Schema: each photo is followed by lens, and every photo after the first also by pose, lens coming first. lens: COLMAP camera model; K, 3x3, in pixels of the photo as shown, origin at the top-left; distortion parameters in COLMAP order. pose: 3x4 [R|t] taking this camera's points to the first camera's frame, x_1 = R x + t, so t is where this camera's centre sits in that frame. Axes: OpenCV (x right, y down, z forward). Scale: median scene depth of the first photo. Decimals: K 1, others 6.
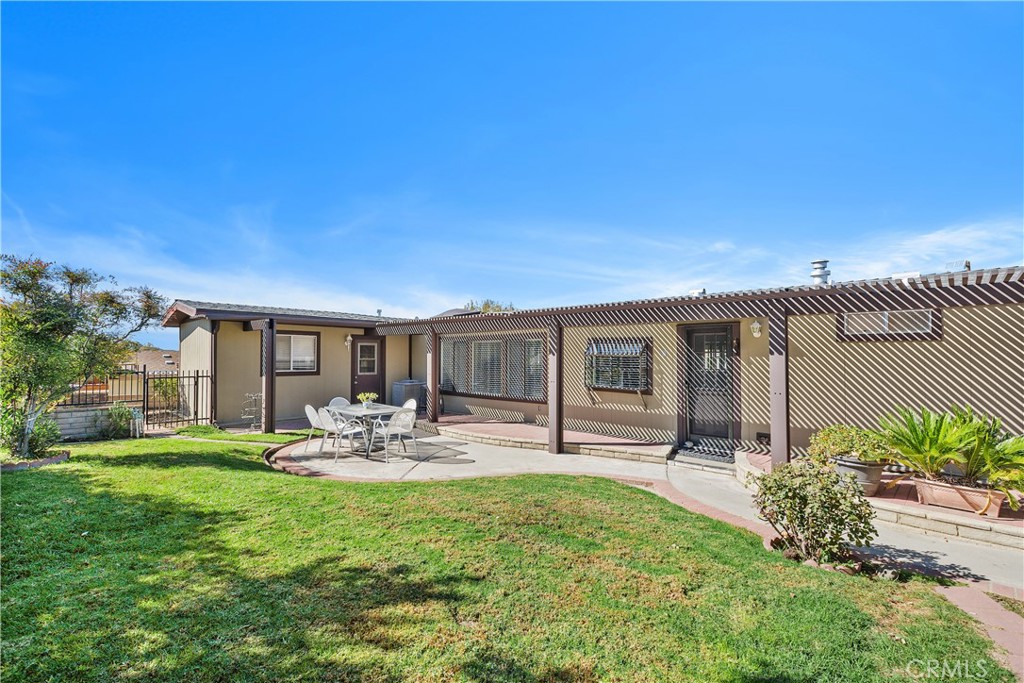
lens RADIAL K [[507.2, 0, 512.0], [0, 507.2, 341.5], [0, 0, 1]] dist [0.000458, 0.000060]
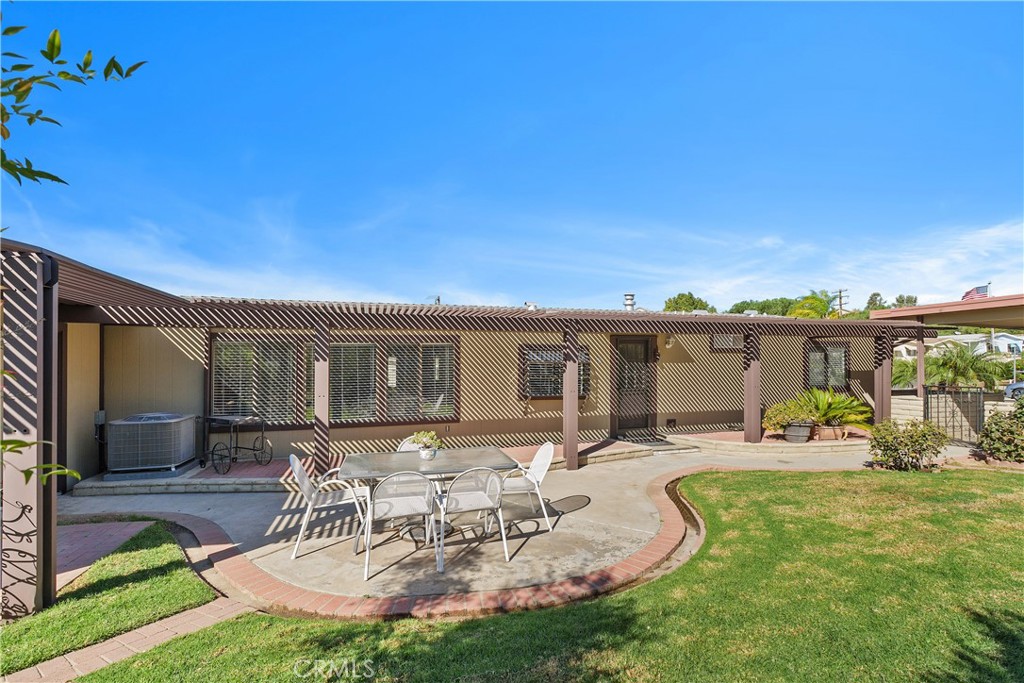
lens RADIAL K [[484.4, 0, 511.7], [0, 484.4, 361.7], [0, 0, 1]] dist [-0.000394, -0.000038]
pose [[0.450374, 0.000198, 0.892840, -0.728152], [-0.015233, 0.999856, 0.007462, 0.021304], [-0.892710, -0.016962, 0.450312, 0.692763]]
